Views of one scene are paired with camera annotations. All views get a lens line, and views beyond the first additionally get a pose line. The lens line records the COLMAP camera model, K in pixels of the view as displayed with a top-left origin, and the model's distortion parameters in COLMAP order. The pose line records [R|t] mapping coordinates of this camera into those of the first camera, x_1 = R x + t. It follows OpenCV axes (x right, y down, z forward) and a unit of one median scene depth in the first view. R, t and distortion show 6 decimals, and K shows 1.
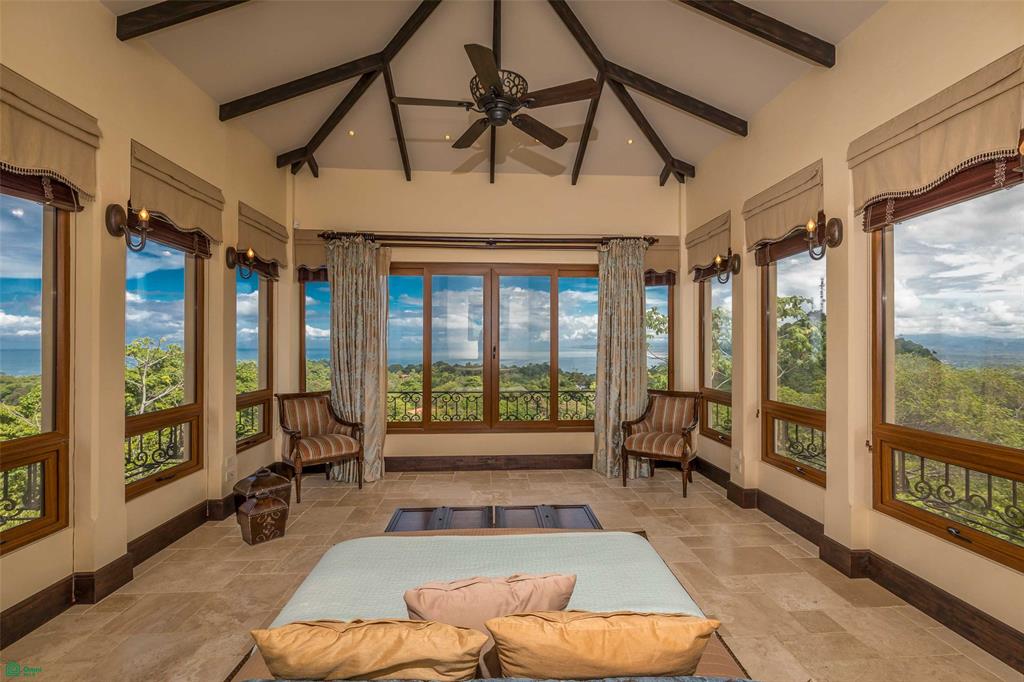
lens RADIAL K [[453.0, 0, 515.4], [0, 453.0, 345.3], [0, 0, 1]] dist [0.000433, 0.000050]
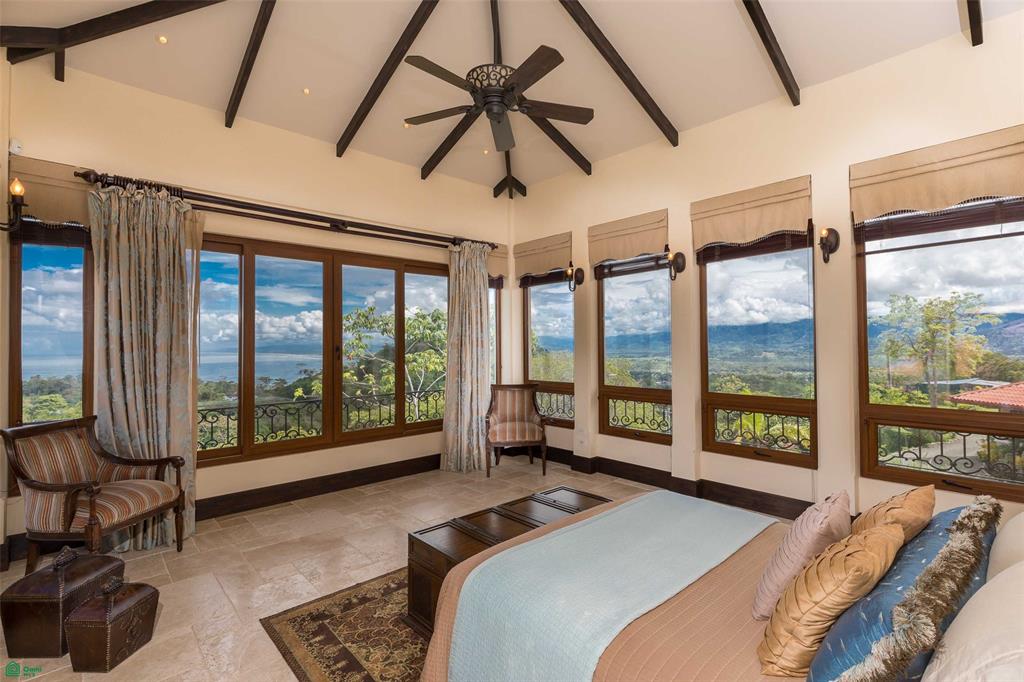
lens RADIAL K [[468.5, 0, 512.0], [0, 468.5, 341.0], [0, 0, 1]] dist [0.000589, 0.000116]
pose [[0.779694, -0.002431, 0.626156, -0.373149], [0.010081, 0.999912, -0.008672, 0.004036], [-0.626079, 0.013074, 0.779650, 0.105887]]
